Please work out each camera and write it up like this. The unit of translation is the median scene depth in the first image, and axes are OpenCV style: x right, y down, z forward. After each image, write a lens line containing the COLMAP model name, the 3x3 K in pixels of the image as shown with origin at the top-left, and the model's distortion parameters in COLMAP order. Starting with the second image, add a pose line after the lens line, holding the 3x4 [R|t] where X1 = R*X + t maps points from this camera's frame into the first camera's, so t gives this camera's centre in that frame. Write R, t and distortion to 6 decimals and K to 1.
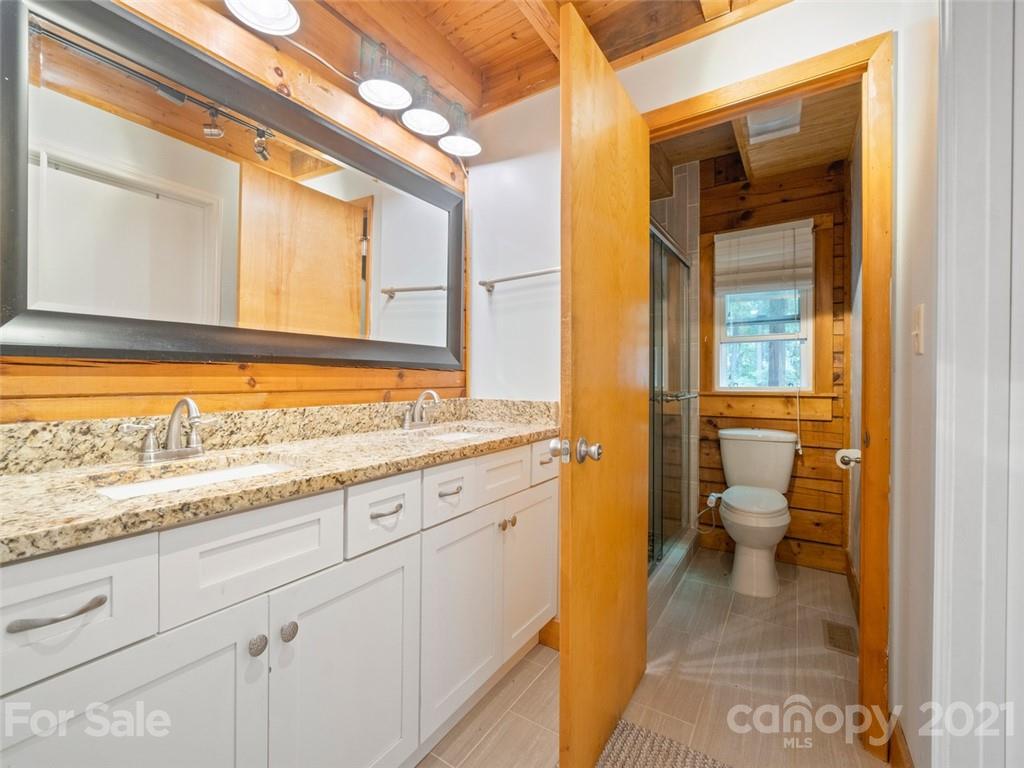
lens RADIAL K [[442.2, 0, 509.8], [0, 442.2, 377.9], [0, 0, 1]] dist [-0.007345, 0.001118]
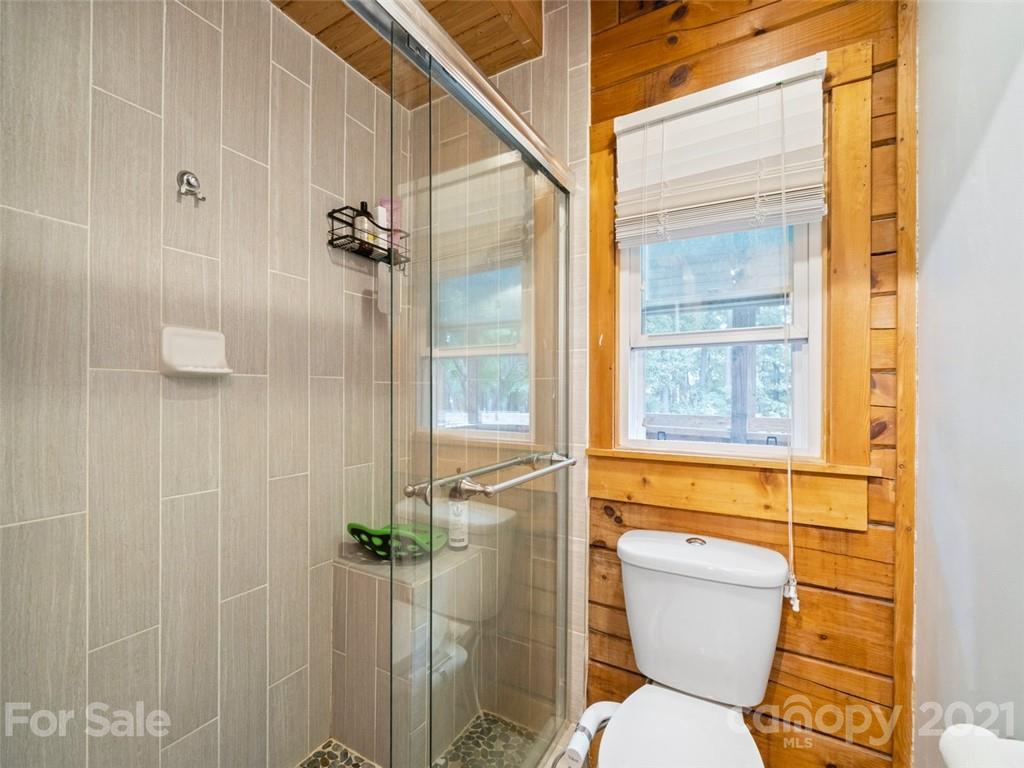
lens RADIAL K [[442.2, 0, 513.4], [0, 442.2, 390.3], [0, 0, 1]] dist [-0.007345, 0.001118]
pose [[0.998209, 0.003744, 0.059700, 0.348731], [-0.003626, 0.999991, -0.002089, -0.034648], [-0.059707, 0.001869, 0.998214, 0.570284]]
